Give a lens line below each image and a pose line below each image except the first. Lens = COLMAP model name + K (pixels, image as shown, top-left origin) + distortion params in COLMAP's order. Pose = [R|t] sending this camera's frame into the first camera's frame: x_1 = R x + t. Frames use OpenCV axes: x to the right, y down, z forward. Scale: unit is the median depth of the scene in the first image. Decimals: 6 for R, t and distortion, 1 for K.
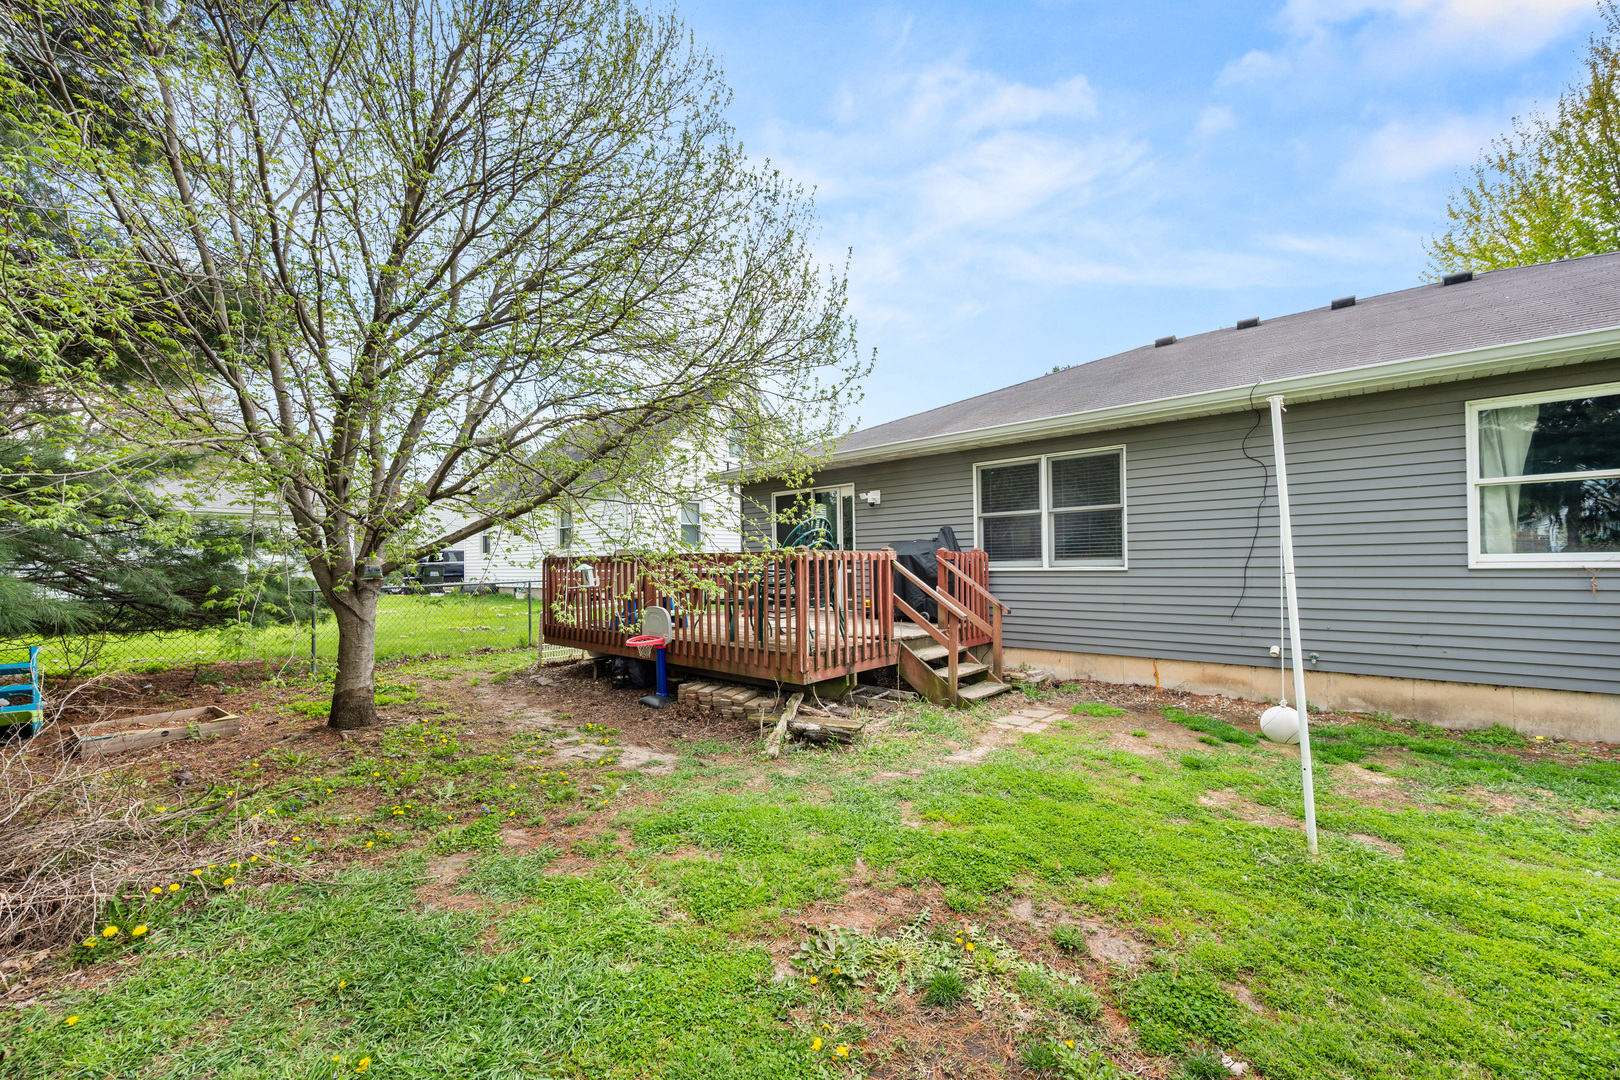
lens RADIAL K [[638.4, 0, 812.4], [0, 638.4, 549.8], [0, 0, 1]] dist [-0.002876, 0.000088]
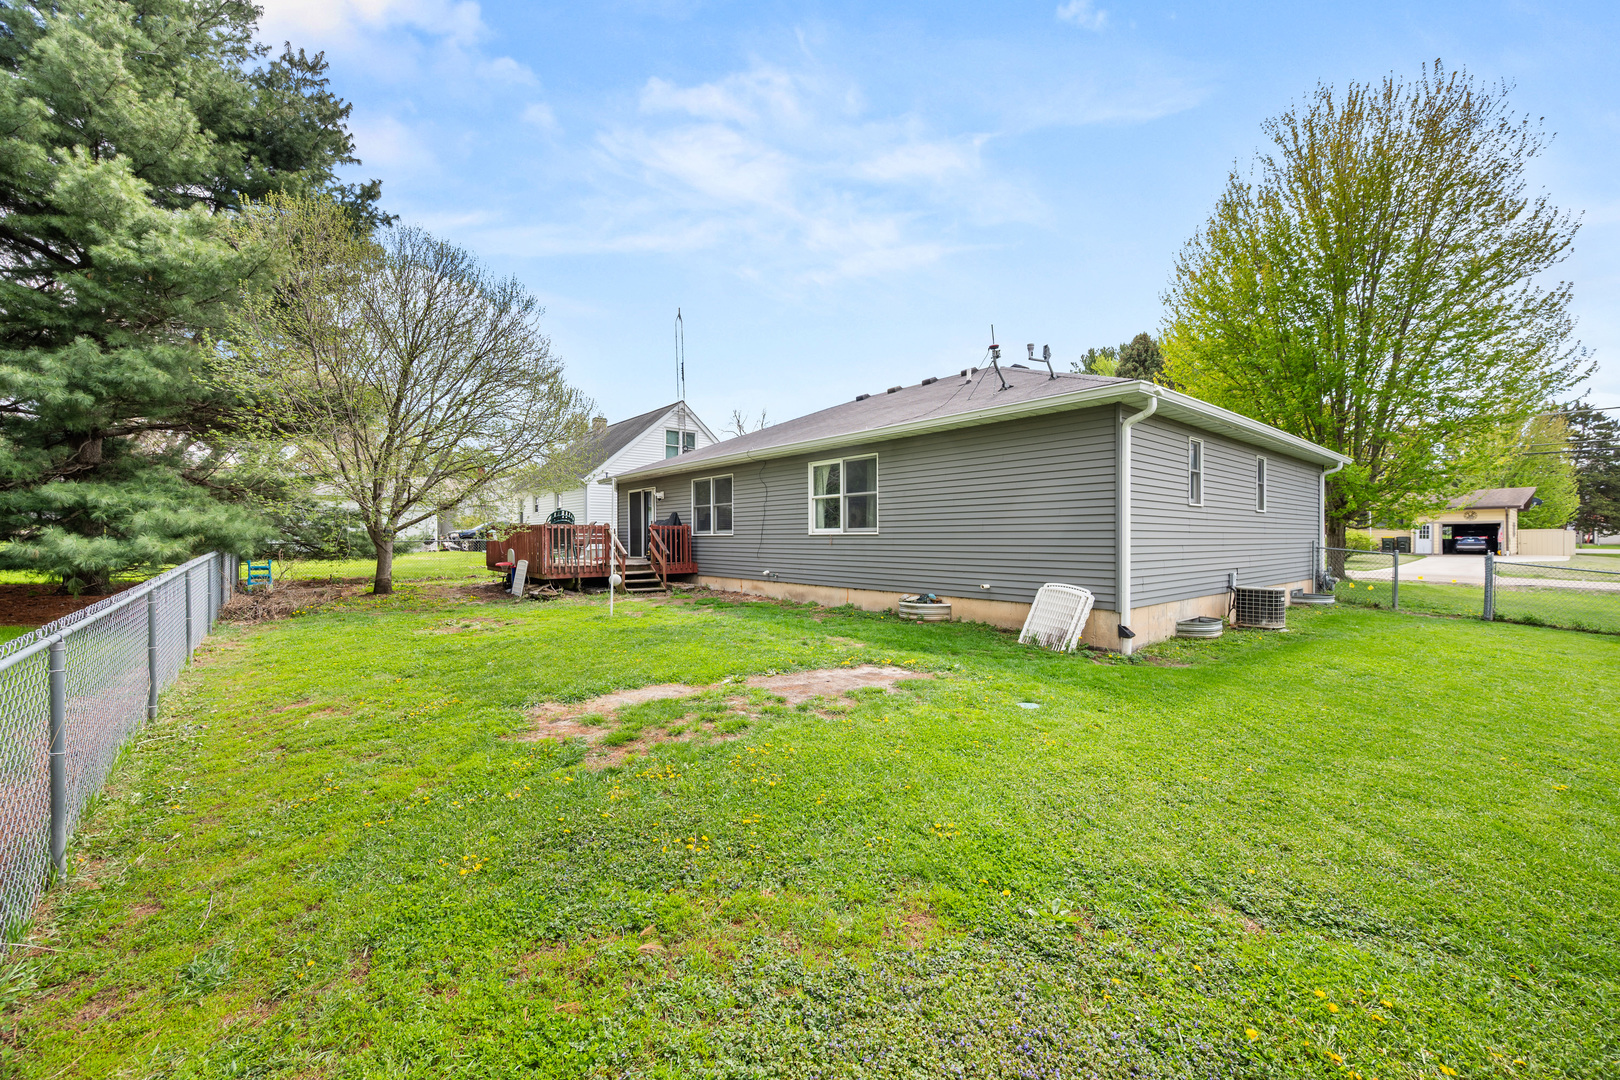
lens RADIAL K [[638.4, 0, 807.3], [0, 638.4, 537.6], [0, 0, 1]] dist [-0.002876, 0.000088]
pose [[0.989704, 0.007503, -0.142933, 1.002851], [-0.002709, 0.999428, 0.033711, -0.029622], [0.143104, -0.032977, 0.989158, -0.969963]]
